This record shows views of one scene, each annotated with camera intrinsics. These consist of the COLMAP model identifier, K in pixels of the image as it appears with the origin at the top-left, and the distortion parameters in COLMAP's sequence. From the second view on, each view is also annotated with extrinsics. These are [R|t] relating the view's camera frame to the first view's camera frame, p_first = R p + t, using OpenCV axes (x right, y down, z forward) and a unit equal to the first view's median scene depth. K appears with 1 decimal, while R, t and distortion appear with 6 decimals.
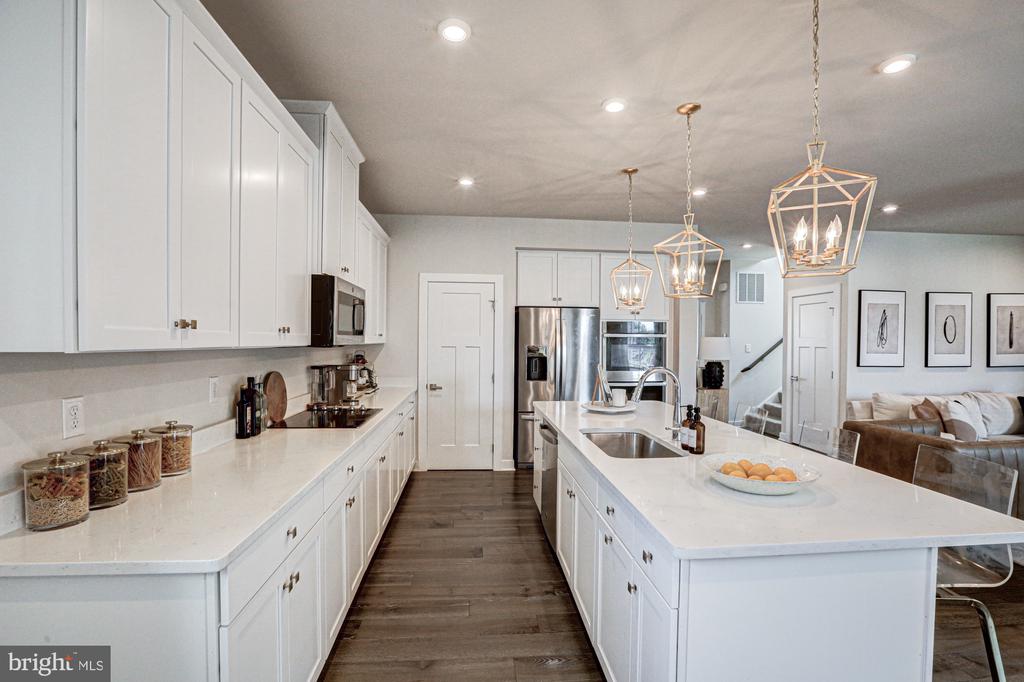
lens RADIAL K [[470.5, 0, 512.0], [0, 470.5, 341.0], [0, 0, 1]] dist [-0.034824, 0.000833]
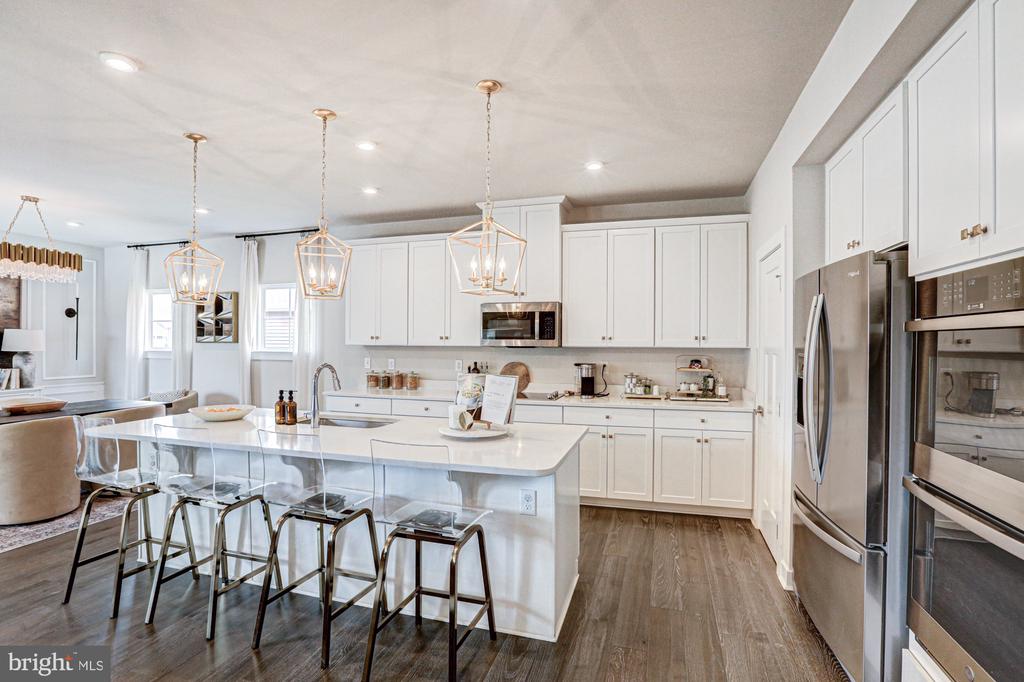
lens RADIAL K [[486.3, 0, 512.0], [0, 486.3, 341.0], [0, 0, 1]] dist [-0.024969, 0.000479]
pose [[-0.378142, -0.012106, -0.925668, 0.631541], [-0.009153, 0.999915, -0.009338, 0.003901], [0.925702, 0.004941, -0.378221, 0.934825]]
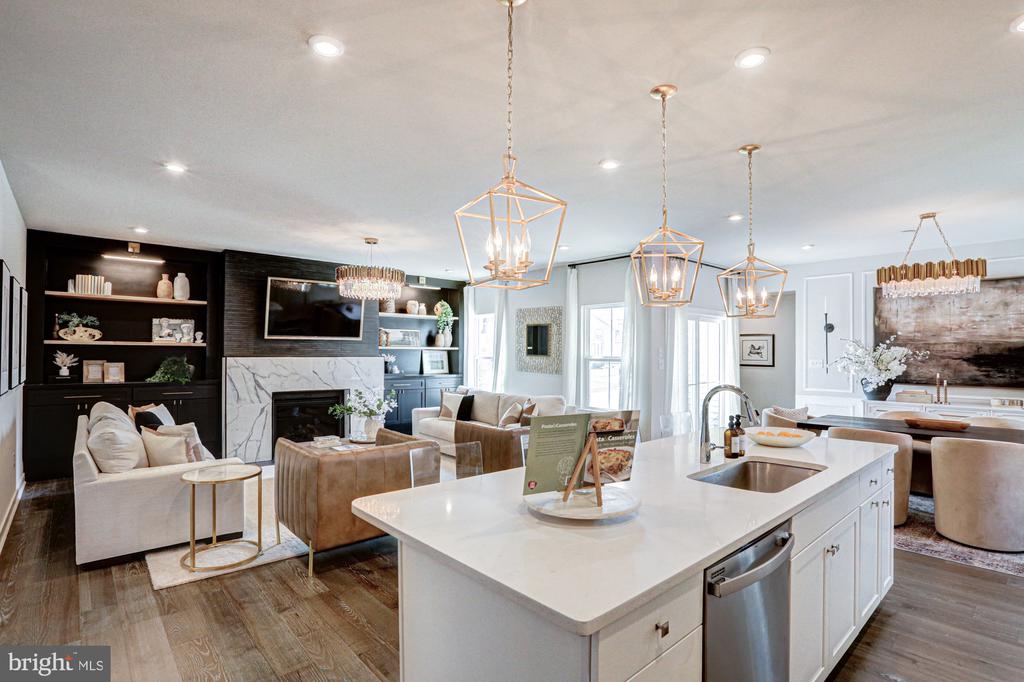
lens RADIAL K [[497.1, 0, 513.9], [0, 497.1, 354.2], [0, 0, 1]] dist [-0.019547, 0.000090]
pose [[-0.598199, -0.007979, 0.801308, -0.109424], [-0.006317, 0.999966, 0.005242, -0.001273], [-0.801322, -0.001926, -0.598230, 0.939139]]
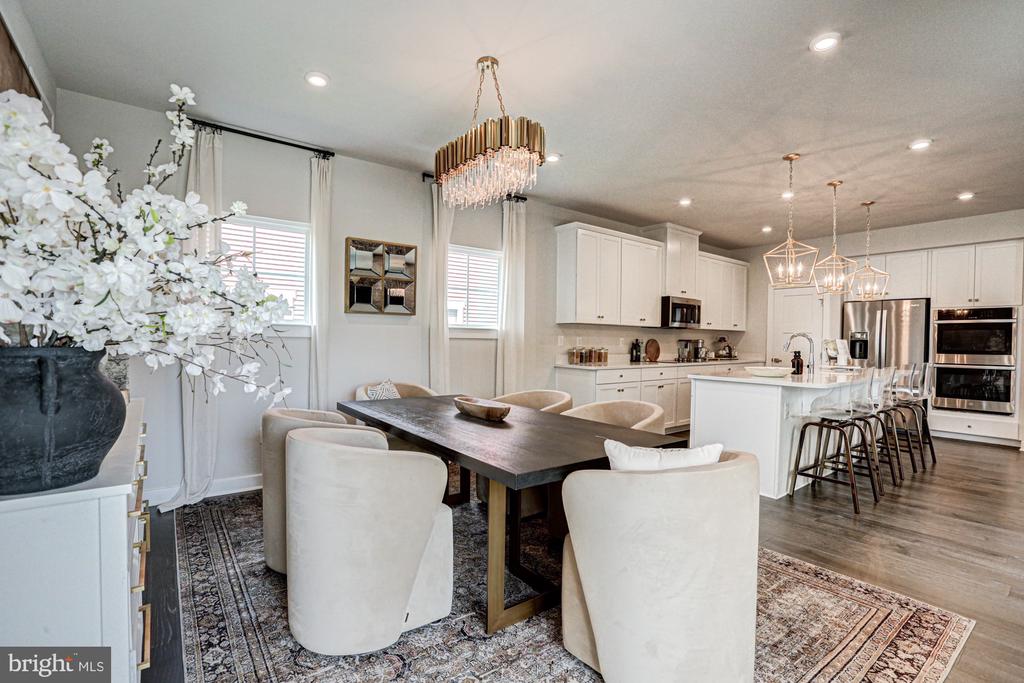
lens RADIAL K [[470.5, 0, 512.0], [0, 470.5, 341.5], [0, 0, 1]] dist [-0.034824, 0.000833]
pose [[0.535598, 0.004395, -0.844462, 0.616014], [-0.012129, 0.999923, -0.002489, 0.052461], [0.844386, 0.011576, 0.535610, -0.473006]]
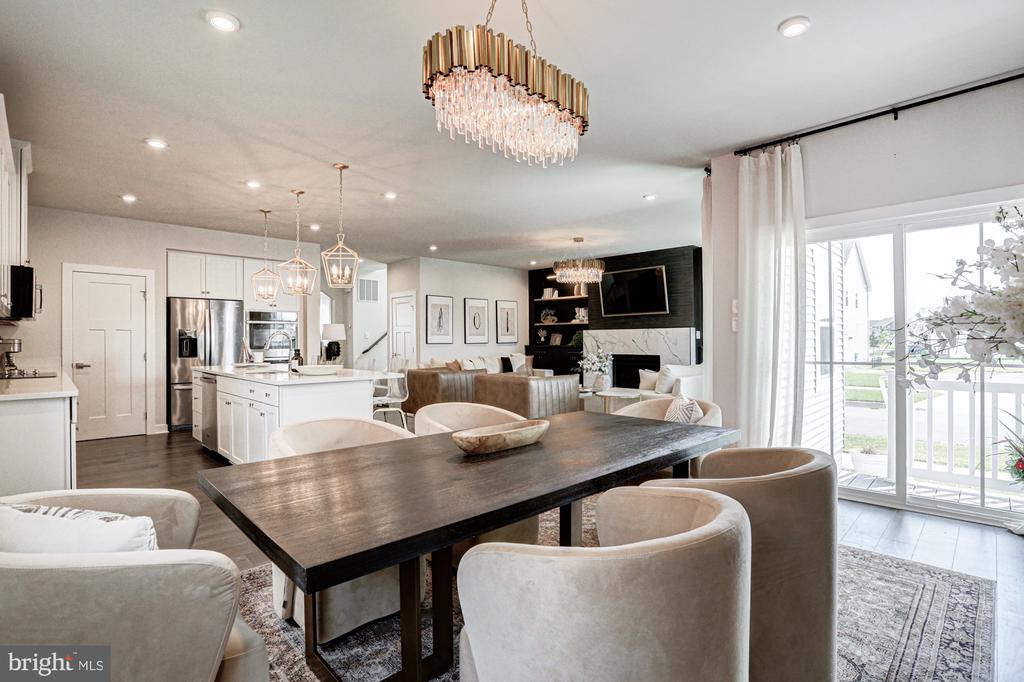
lens RADIAL K [[486.3, 0, 512.0], [0, 486.3, 341.0], [0, 0, 1]] dist [-0.024969, 0.000479]
pose [[0.767846, -0.013915, 0.640484, -0.103685], [0.014505, 0.999885, 0.004334, 0.048545], [-0.640471, 0.005963, 0.767959, -0.524073]]
